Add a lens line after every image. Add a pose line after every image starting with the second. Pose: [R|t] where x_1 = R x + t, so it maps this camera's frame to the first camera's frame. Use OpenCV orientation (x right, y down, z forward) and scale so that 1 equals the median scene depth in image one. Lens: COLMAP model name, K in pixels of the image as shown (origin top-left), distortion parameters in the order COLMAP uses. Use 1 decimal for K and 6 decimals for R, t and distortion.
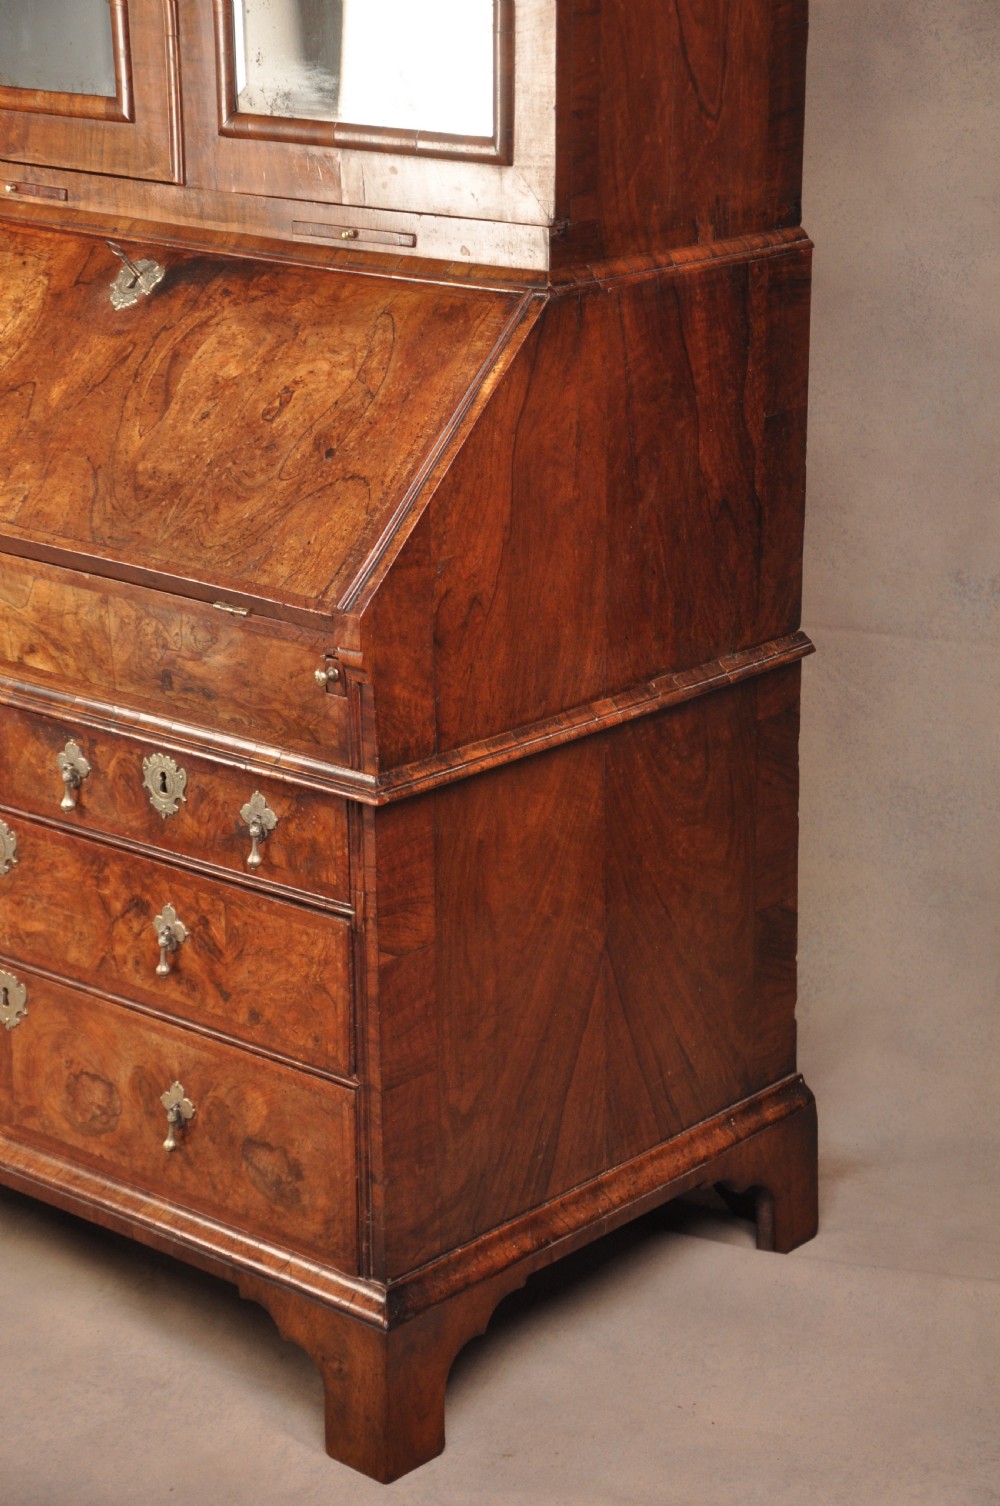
lens RADIAL K [[3186.2, 0, 568.5], [0, 3186.2, 753.5], [0, 0, 1]] dist [0.343976, -0.105491]
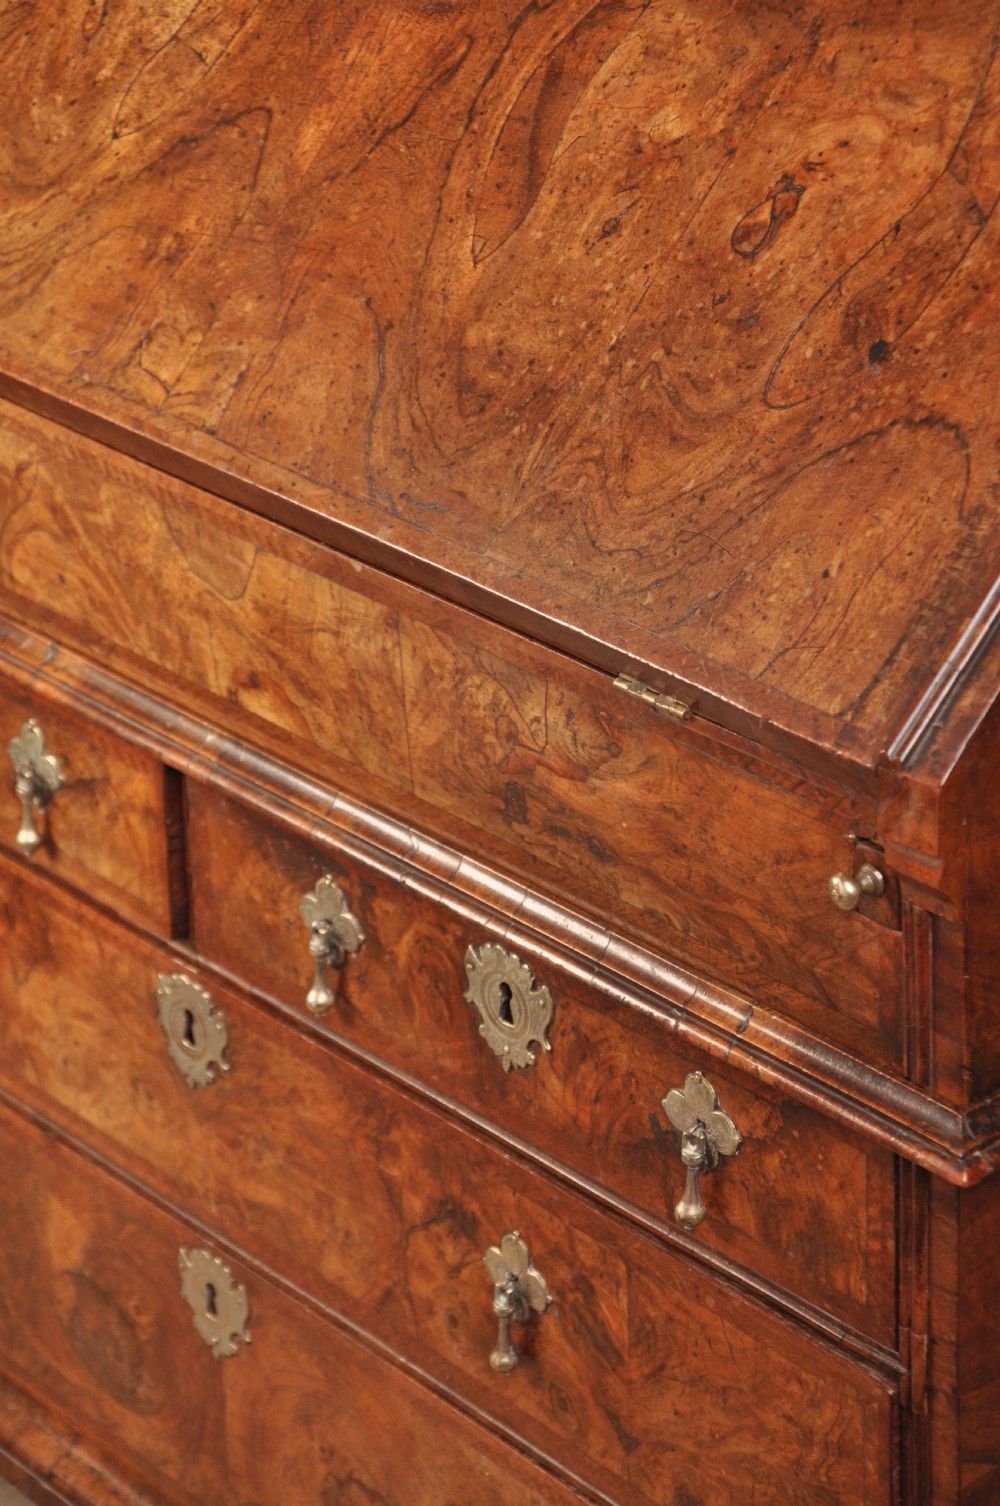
lens RADIAL K [[4036.3, 0, 500.0], [0, 4036.3, 753.0], [0, 0, 1]] dist [0.563318, -0.004148]
pose [[0.988986, 0.038256, -0.142978, -0.041493], [-0.015308, 0.987276, 0.158281, -0.122845], [0.147214, -0.154349, 0.976987, 0.408079]]
